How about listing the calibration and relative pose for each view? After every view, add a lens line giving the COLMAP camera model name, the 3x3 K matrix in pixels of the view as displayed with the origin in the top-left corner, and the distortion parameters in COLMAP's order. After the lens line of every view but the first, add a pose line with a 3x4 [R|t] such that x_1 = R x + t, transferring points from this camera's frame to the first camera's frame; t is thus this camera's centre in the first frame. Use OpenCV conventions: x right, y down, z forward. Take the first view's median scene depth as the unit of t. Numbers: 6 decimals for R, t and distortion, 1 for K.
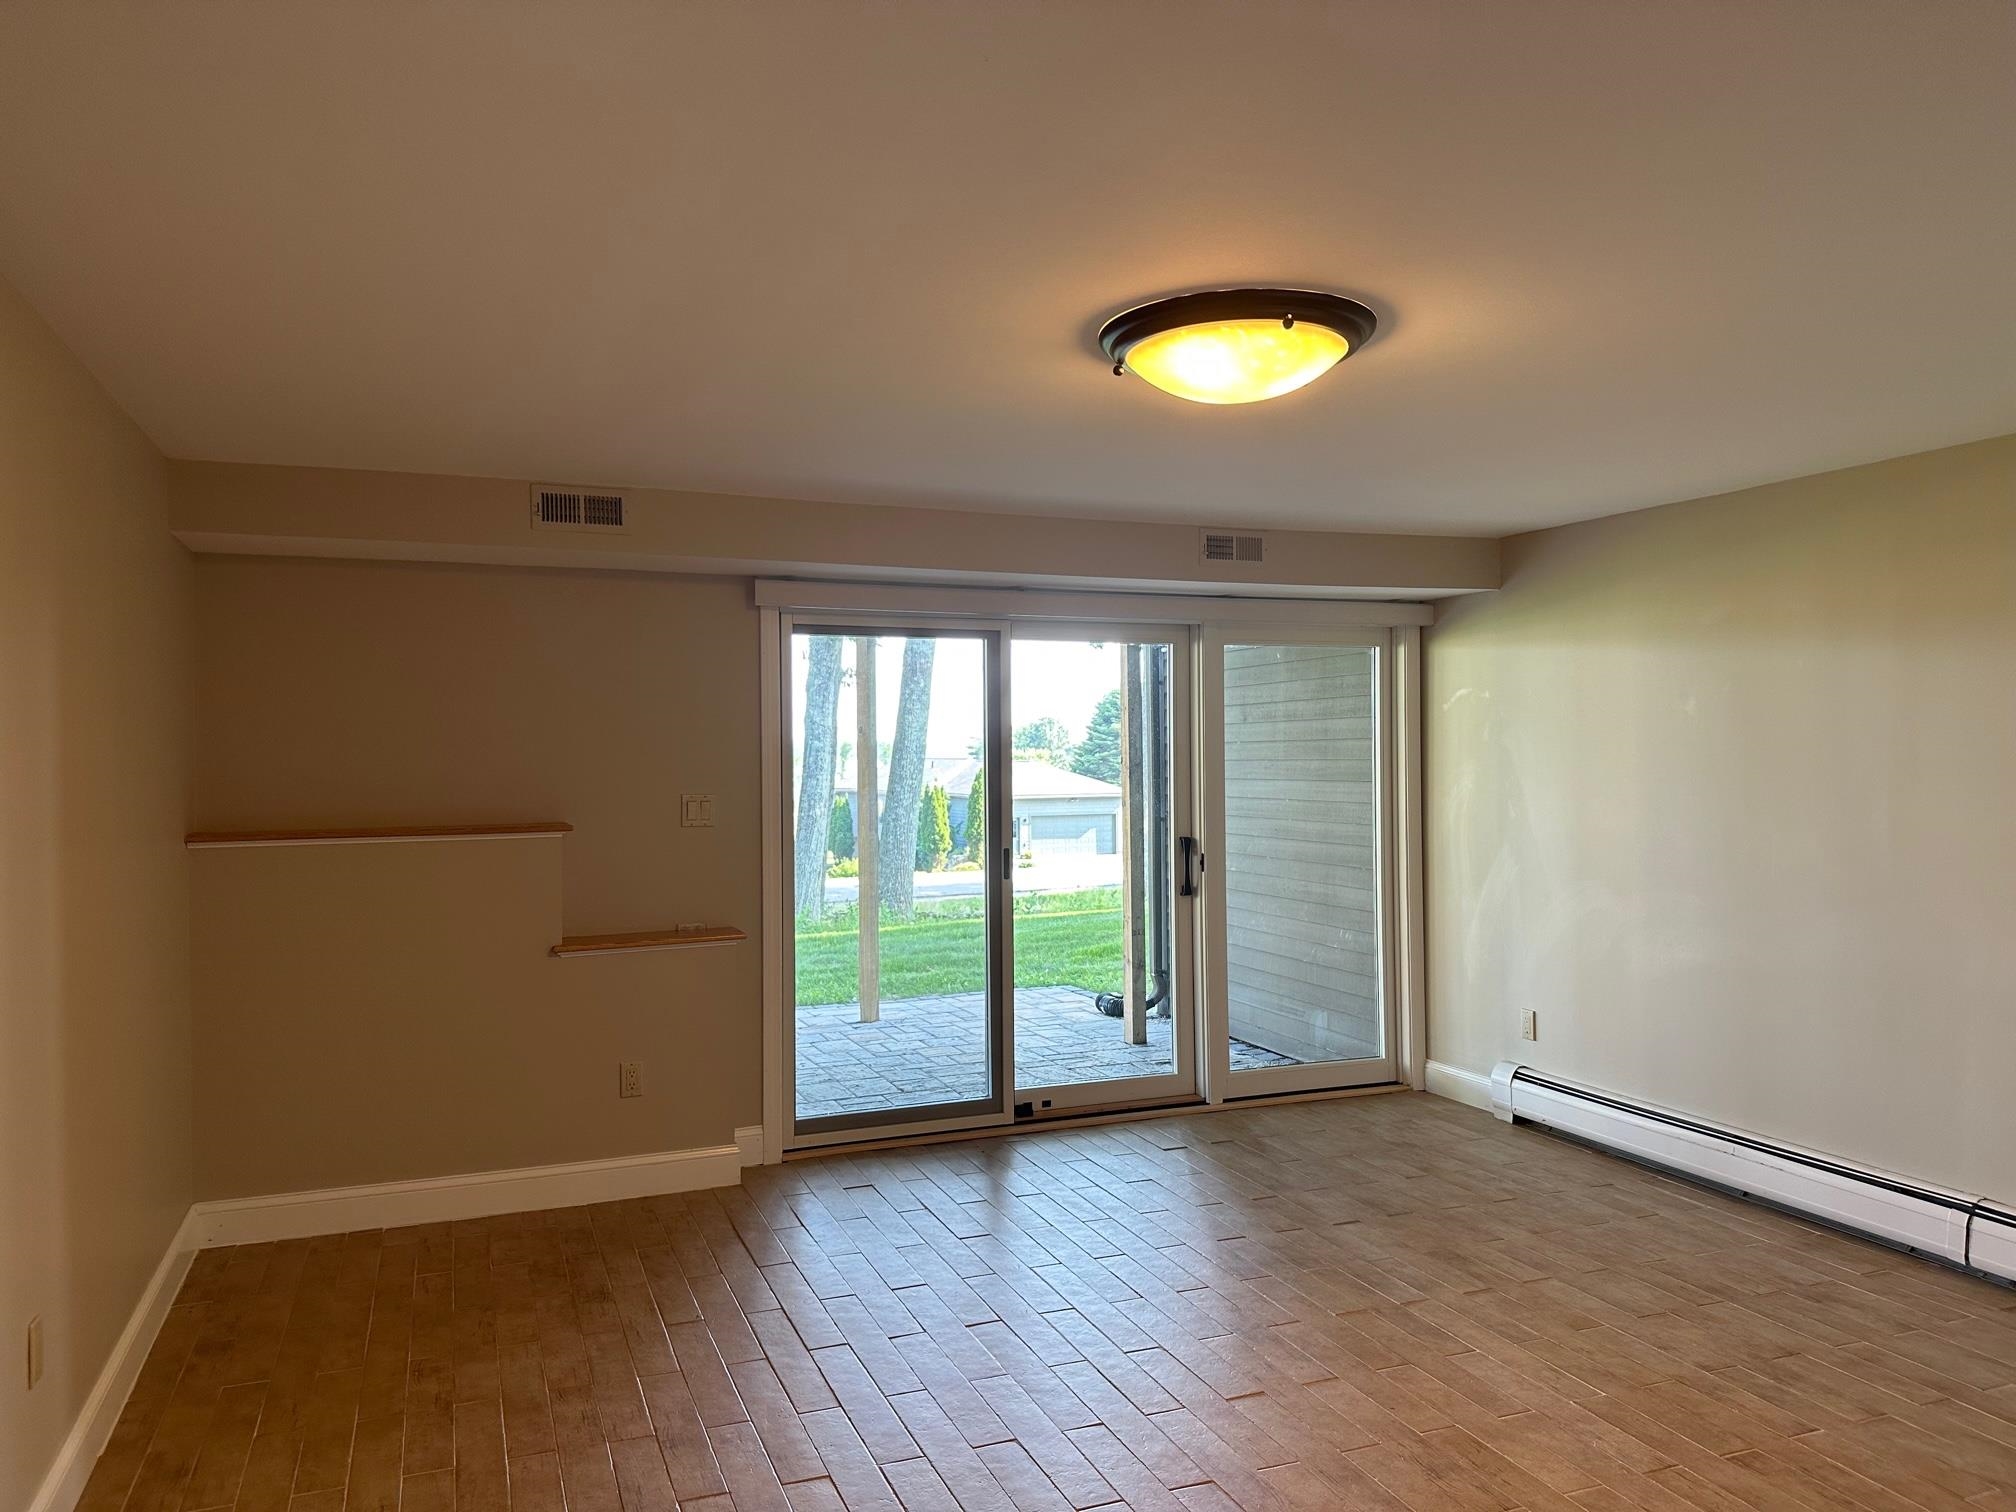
lens RADIAL K [[1414.9, 0, 1005.1], [0, 1414.9, 754.5], [0, 0, 1]] dist [-0.000284, -0.000871]
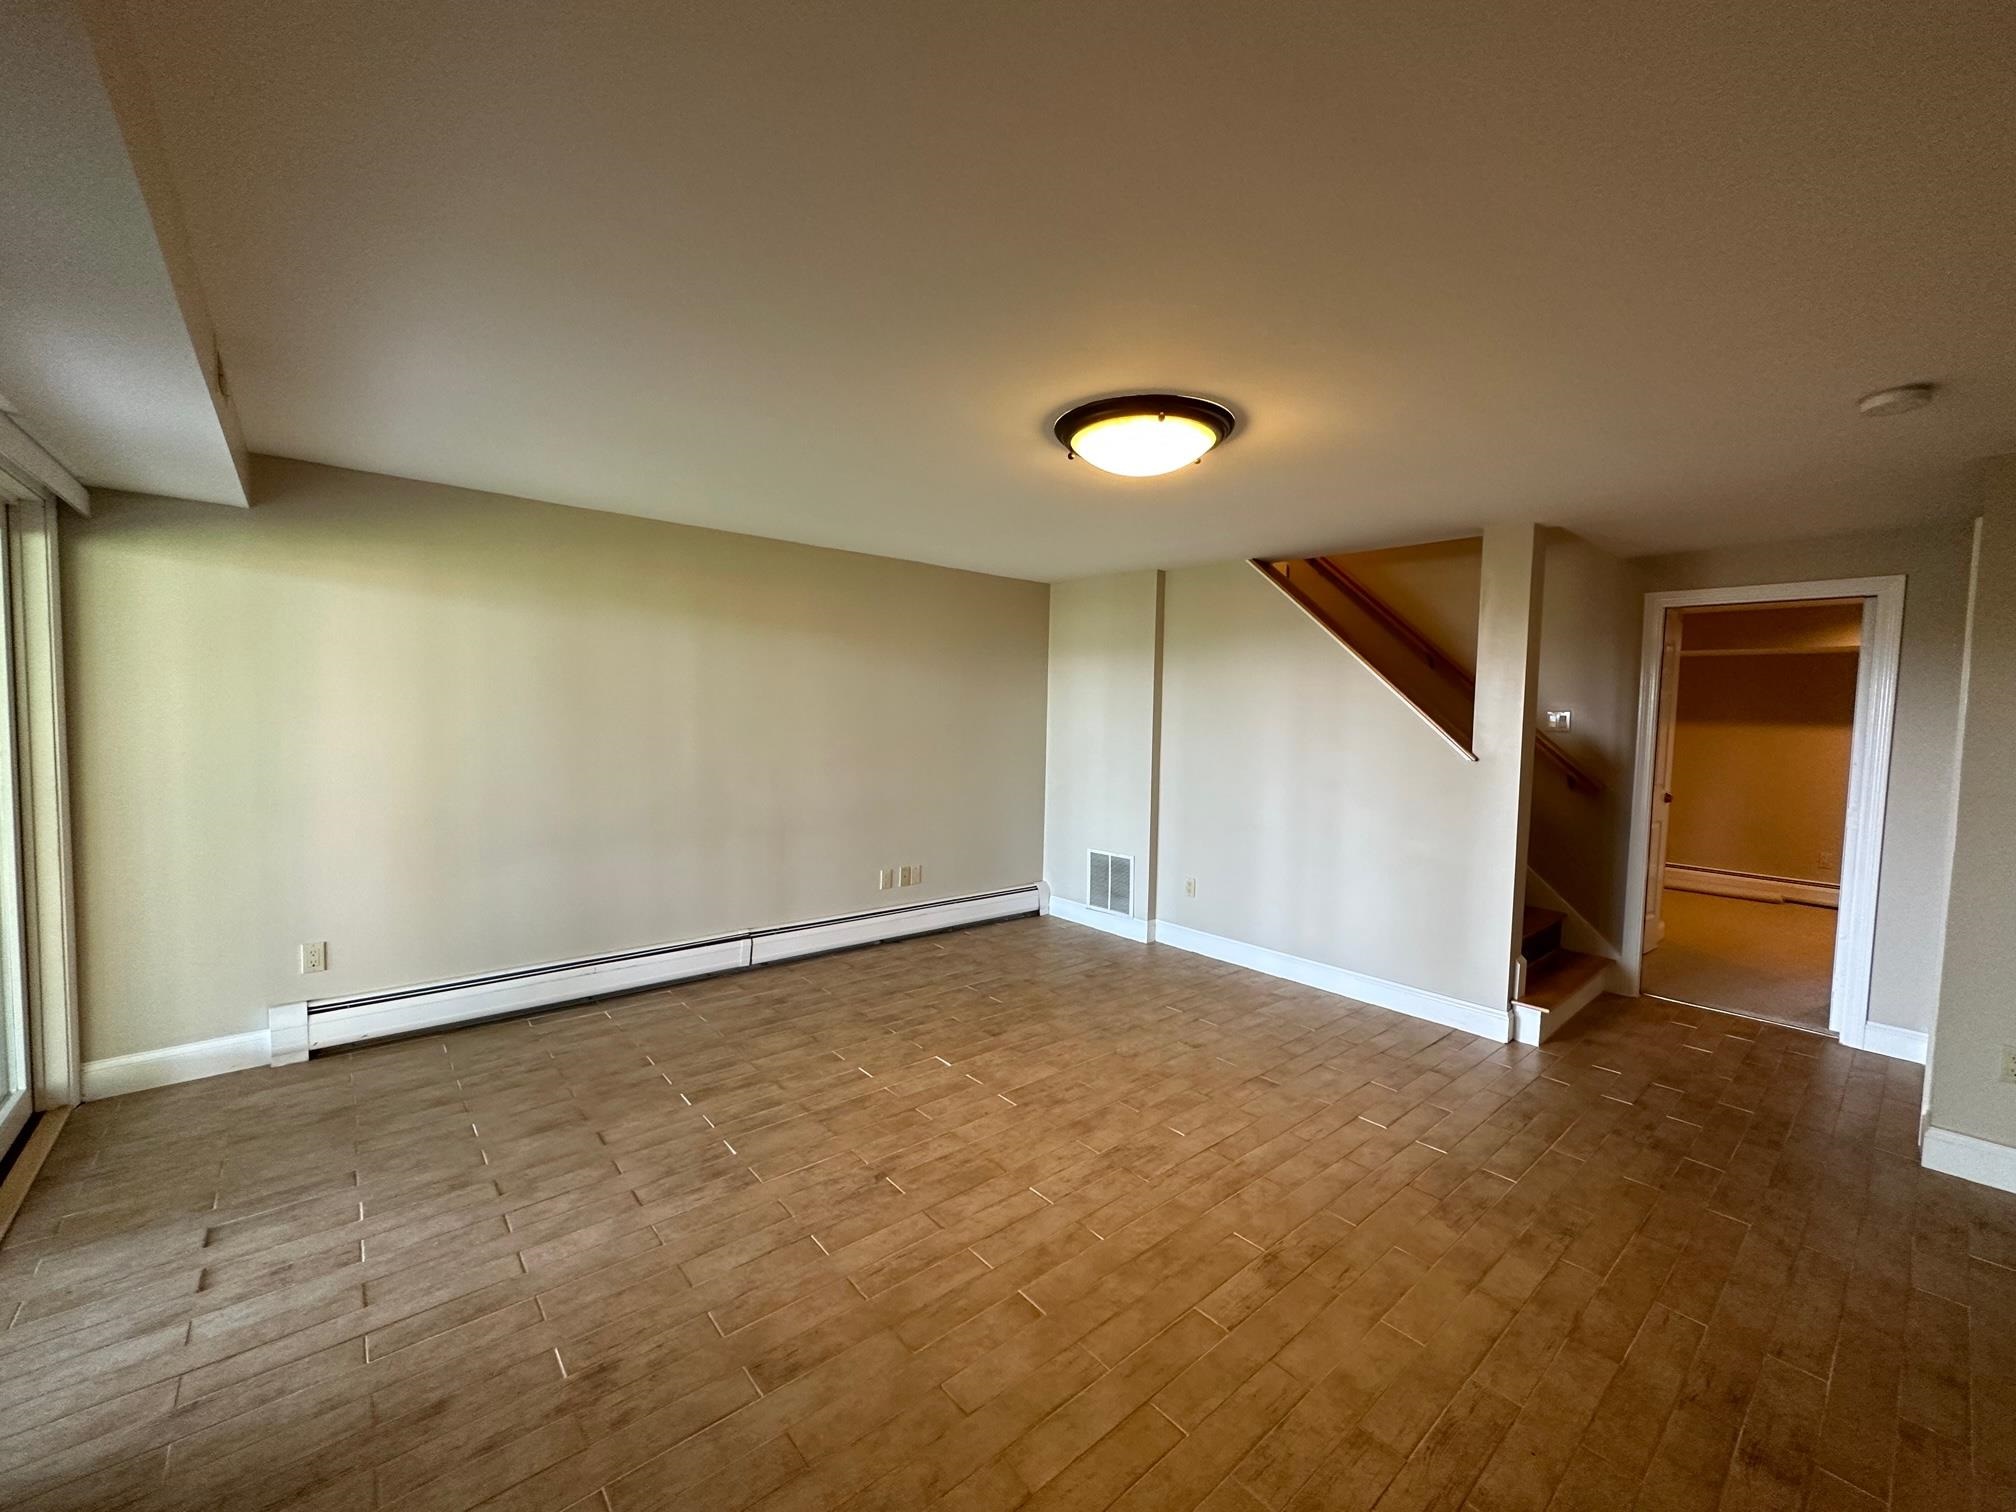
lens RADIAL K [[807.0, 0, 1000.1], [0, 807.0, 754.9], [0, 0, 1]] dist [0.002423, 0.000642]
pose [[-0.318144, -0.055401, 0.946422, -0.450976], [-0.021720, 0.998455, 0.051146, 0.009460], [-0.947794, -0.004285, -0.318856, 1.010719]]
